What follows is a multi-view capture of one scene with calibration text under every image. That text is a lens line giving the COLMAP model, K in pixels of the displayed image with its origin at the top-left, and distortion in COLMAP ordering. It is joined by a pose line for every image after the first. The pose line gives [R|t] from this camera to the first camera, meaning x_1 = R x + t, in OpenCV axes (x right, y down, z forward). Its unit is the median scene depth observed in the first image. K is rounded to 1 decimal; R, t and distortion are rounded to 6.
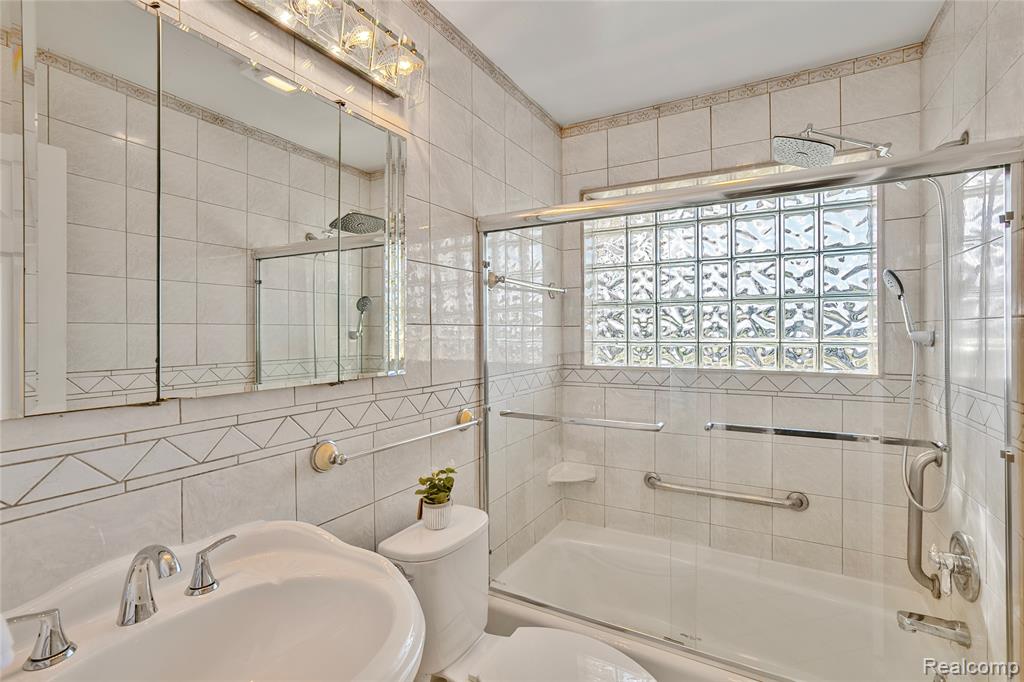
lens RADIAL K [[475.9, 0, 512.9], [0, 475.9, 335.1], [0, 0, 1]] dist [-0.032008, 0.016959]
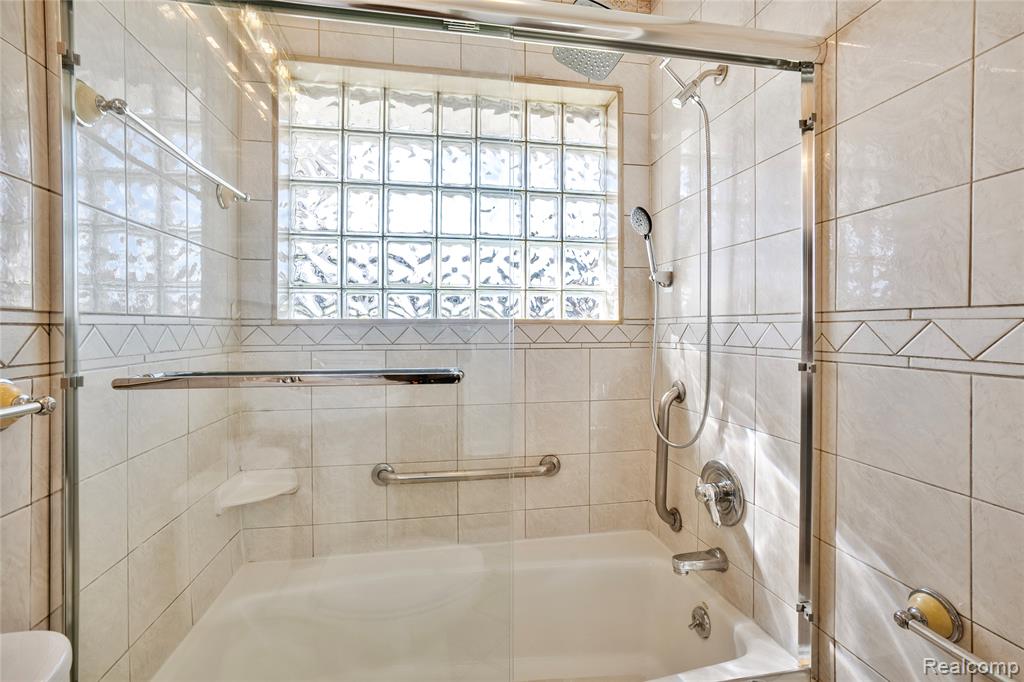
lens RADIAL K [[475.9, 0, 524.8], [0, 475.9, 329.2], [0, 0, 1]] dist [-0.032008, 0.016959]
pose [[0.761270, 0.000364, 0.648435, -0.013928], [0.003232, 0.999985, -0.004355, 0.092845], [-0.648427, 0.005411, 0.761258, 0.321649]]
